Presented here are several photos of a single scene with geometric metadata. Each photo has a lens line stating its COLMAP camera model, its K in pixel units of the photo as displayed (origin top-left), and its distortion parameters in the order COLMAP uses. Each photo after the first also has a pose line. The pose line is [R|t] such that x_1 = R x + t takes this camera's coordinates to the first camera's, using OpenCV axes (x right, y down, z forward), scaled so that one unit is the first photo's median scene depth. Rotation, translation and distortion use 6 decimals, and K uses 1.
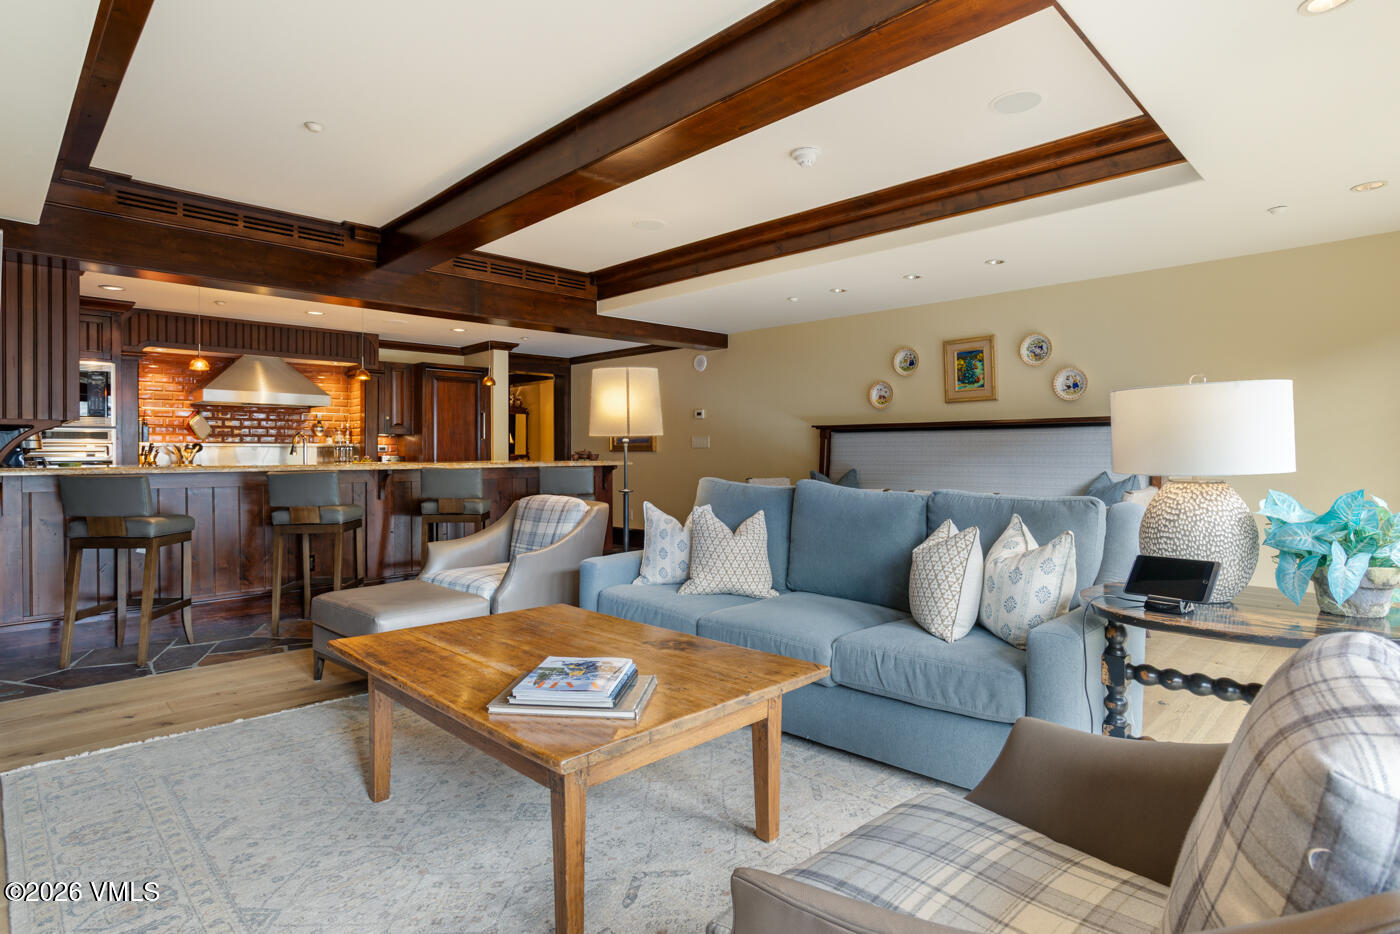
lens RADIAL K [[747.1, 0, 698.6], [0, 747.1, 461.5], [0, 0, 1]] dist [-0.019002, 0.000784]
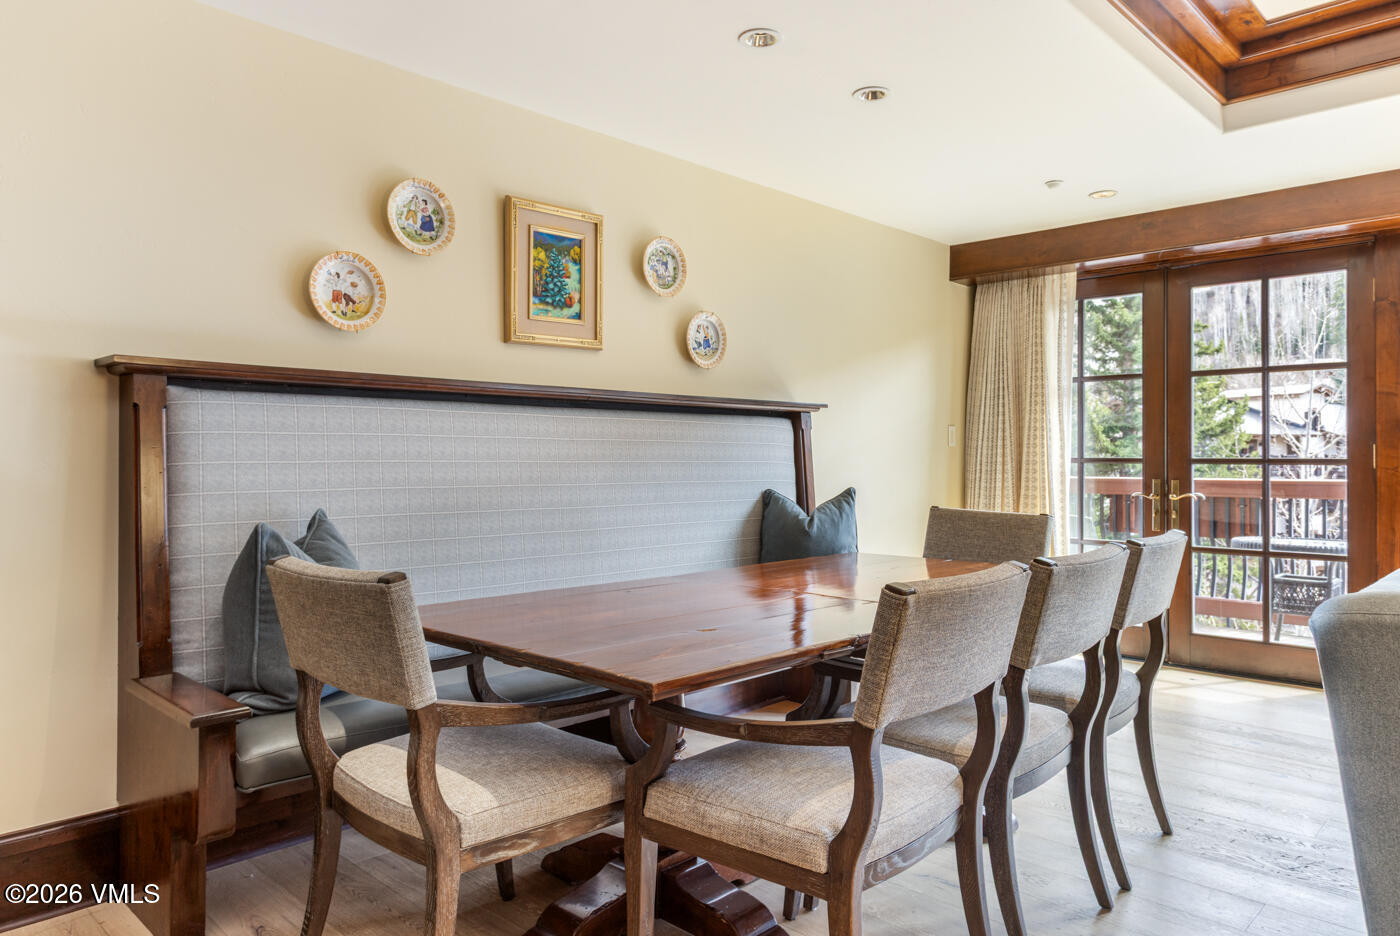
lens RADIAL K [[940.1, 0, 699.8], [0, 940.1, 463.9], [0, 0, 1]] dist [-0.007357, 0.007119]
pose [[-0.028440, -0.004652, 0.999585, -0.201670], [0.011406, 0.999923, 0.004978, -0.010077], [-0.999530, 0.011543, -0.028385, 0.884268]]
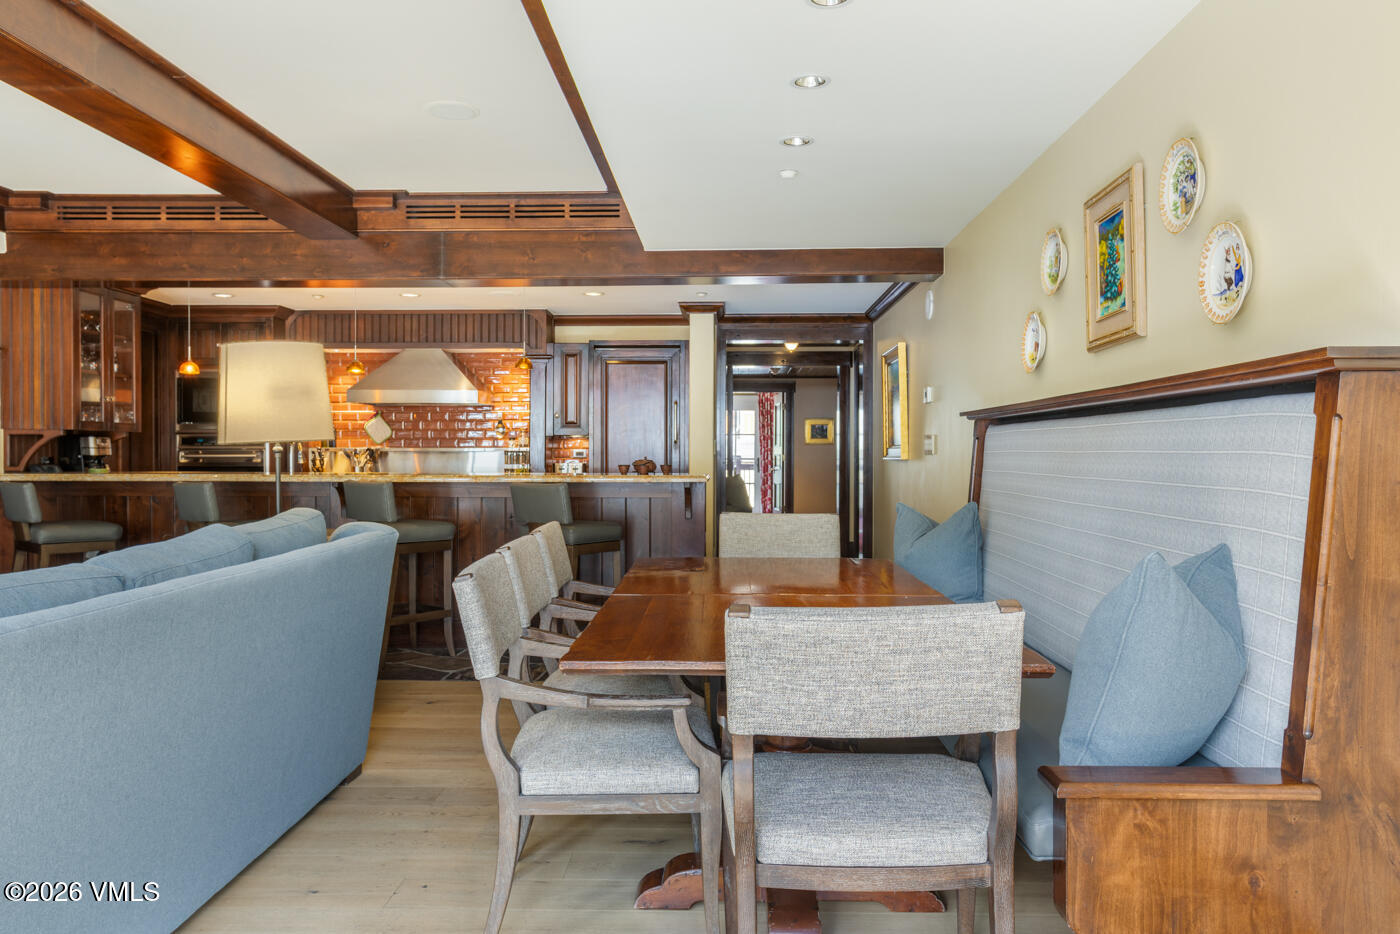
lens RADIAL K [[1045.3, 0, 696.6], [0, 1045.3, 459.0], [0, 0, 1]] dist [0.037750, 0.000400]
pose [[0.676973, 0.006413, -0.735980, 0.599205], [-0.008957, 0.999960, 0.000475, -0.016620], [0.735954, 0.006271, 0.677003, 0.437597]]
